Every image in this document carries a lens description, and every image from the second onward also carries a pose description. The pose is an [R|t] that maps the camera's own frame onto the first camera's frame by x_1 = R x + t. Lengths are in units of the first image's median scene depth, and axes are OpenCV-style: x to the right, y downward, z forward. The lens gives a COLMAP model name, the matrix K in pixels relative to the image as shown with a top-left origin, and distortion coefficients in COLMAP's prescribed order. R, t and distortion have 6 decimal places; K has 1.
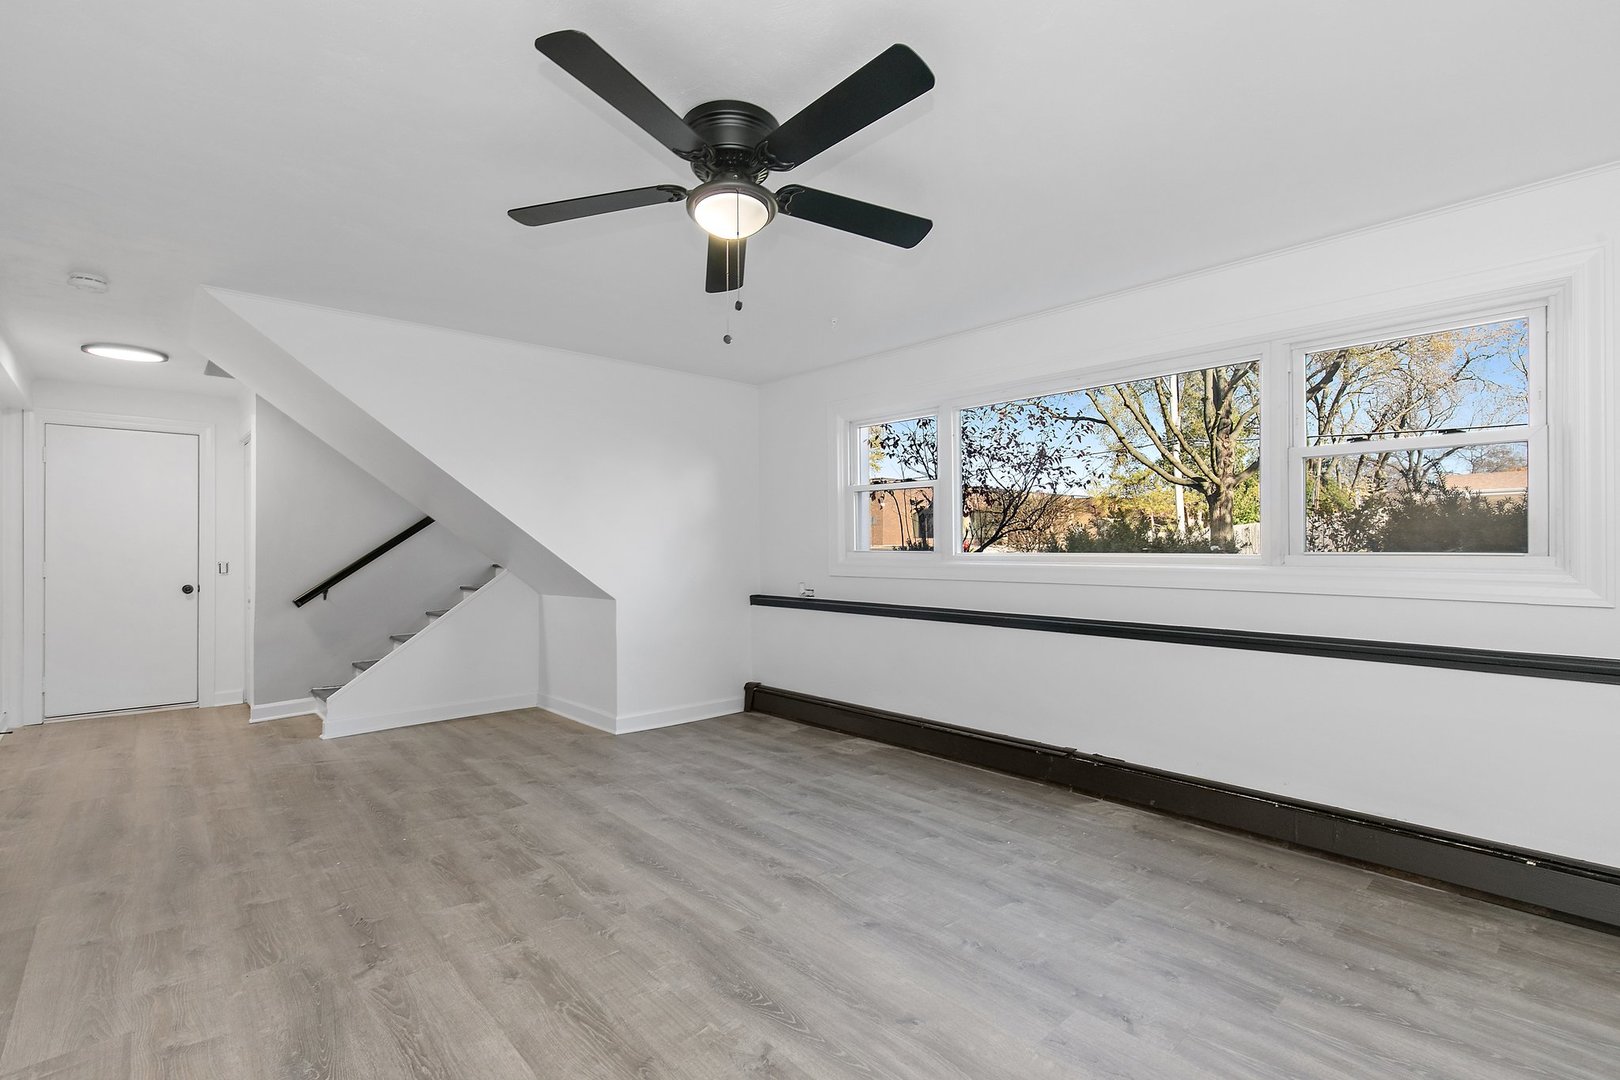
lens RADIAL K [[747.9, 0, 816.0], [0, 747.9, 540.0], [0, 0, 1]] dist [0.002191, 0.000094]
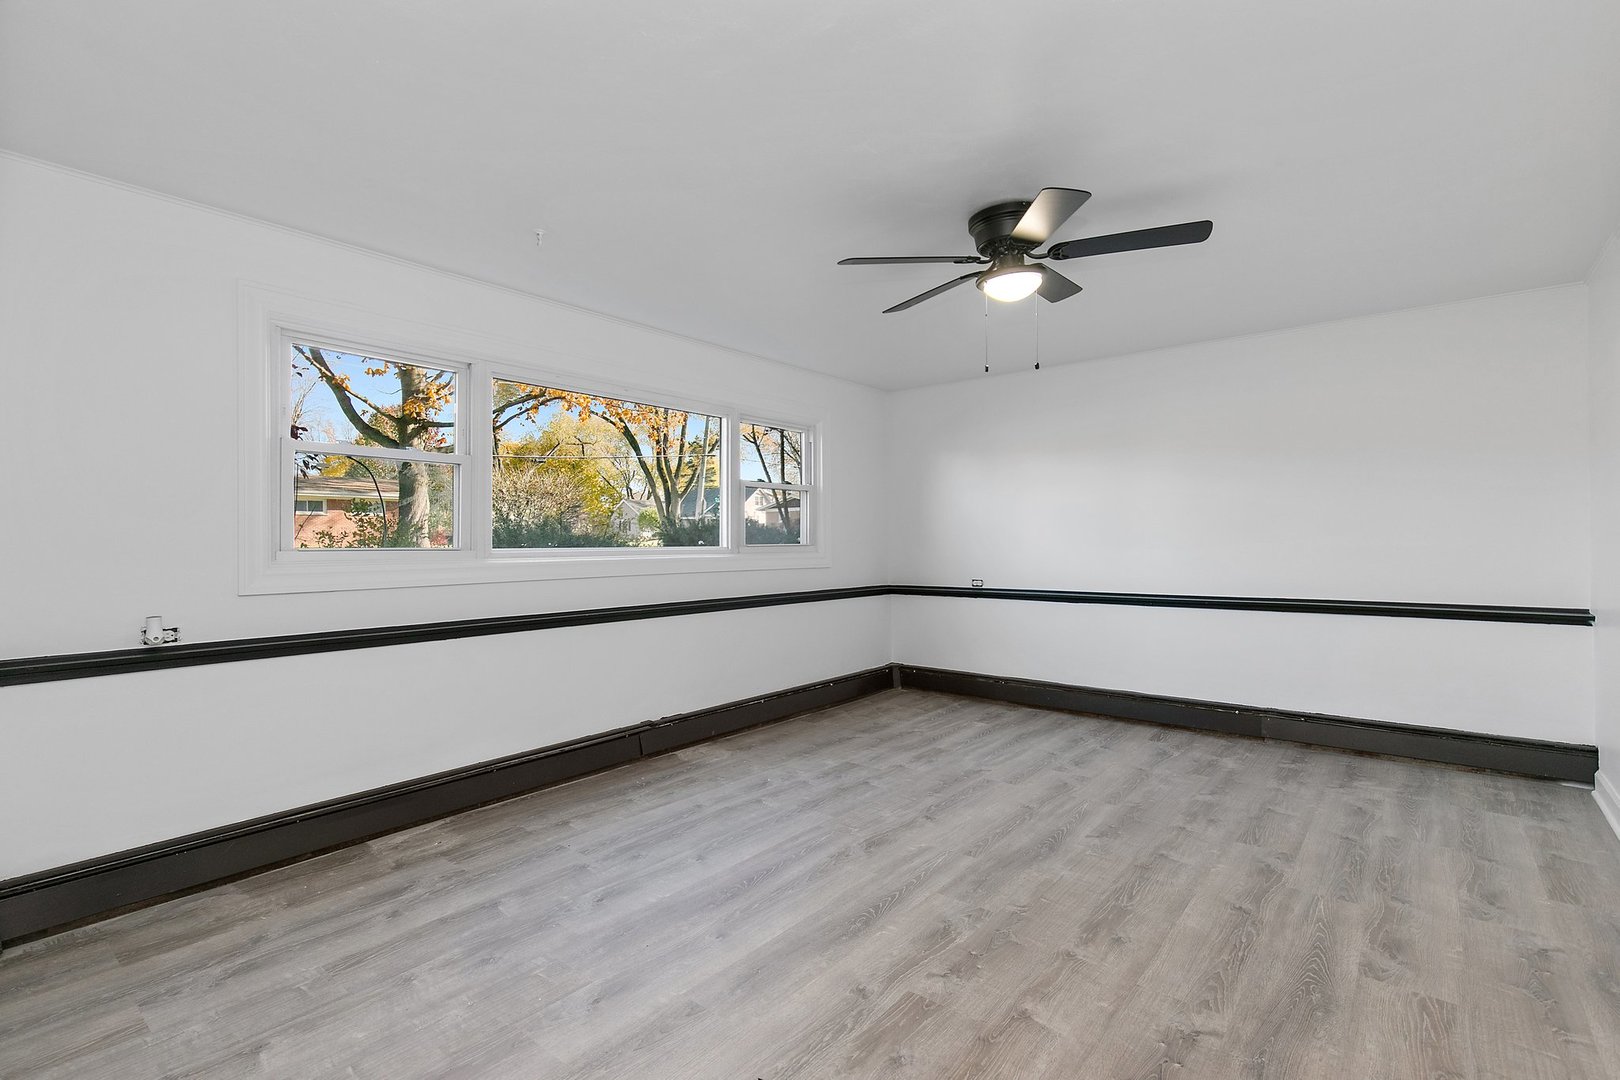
lens RADIAL K [[747.9, 0, 816.0], [0, 747.9, 540.0], [0, 0, 1]] dist [0.002191, 0.000094]
pose [[-0.146190, 0.004174, 0.989248, -0.957020], [-0.000794, 0.999990, -0.004337, 0.014264], [-0.989256, -0.001420, -0.146185, 1.084249]]
